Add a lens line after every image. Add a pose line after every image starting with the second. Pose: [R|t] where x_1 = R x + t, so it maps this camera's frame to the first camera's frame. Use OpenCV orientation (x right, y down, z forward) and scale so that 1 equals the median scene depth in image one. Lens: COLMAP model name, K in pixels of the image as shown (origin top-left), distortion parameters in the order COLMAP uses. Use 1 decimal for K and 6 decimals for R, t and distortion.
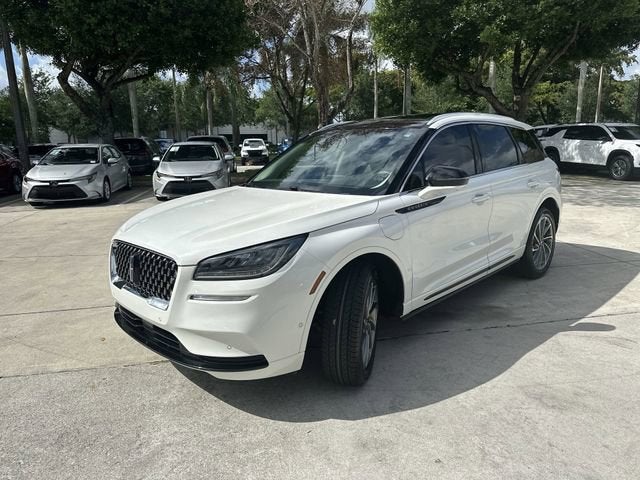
lens RADIAL K [[450.4, 0, 324.9], [0, 450.4, 235.9], [0, 0, 1]] dist [0.035363, -0.049206]
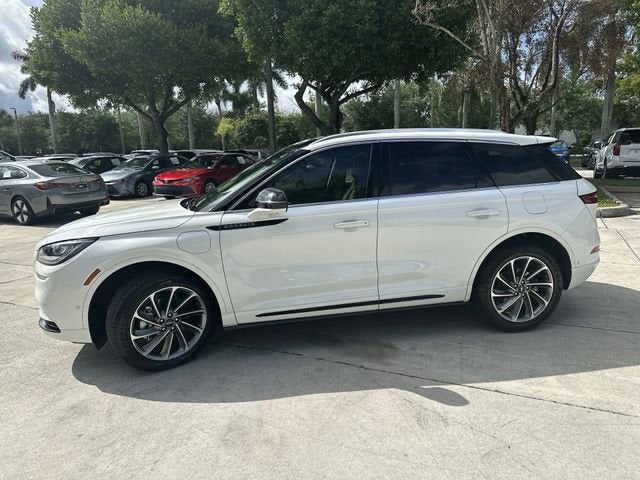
lens RADIAL K [[450.7, 0, 325.2], [0, 450.7, 242.4], [0, 0, 1]] dist [0.034862, -0.050633]
pose [[0.823385, 0.113940, -0.555927, 0.739275], [-0.109564, 0.993123, 0.041271, -0.070623], [0.556806, 0.026928, 0.830206, 0.184371]]
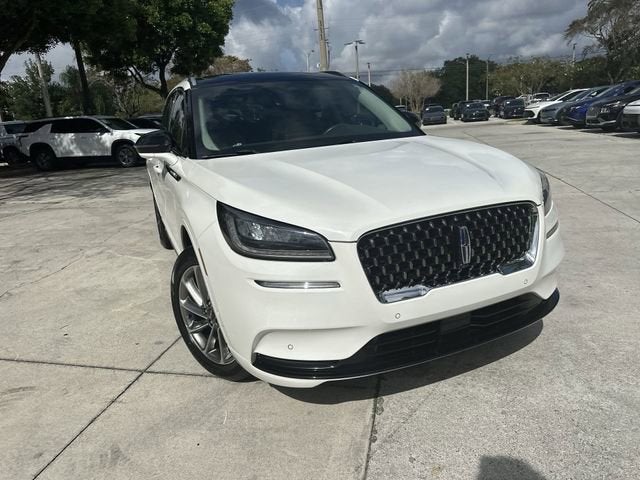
lens RADIAL K [[454.7, 0, 323.3], [0, 454.7, 239.4], [0, 0, 1]] dist [-0.007105, 0.003596]
pose [[0.368790, -0.248588, 0.895655, -0.742695], [0.250033, 0.954590, 0.161993, -0.066661], [-0.895253, 0.164202, 0.414198, 0.603411]]
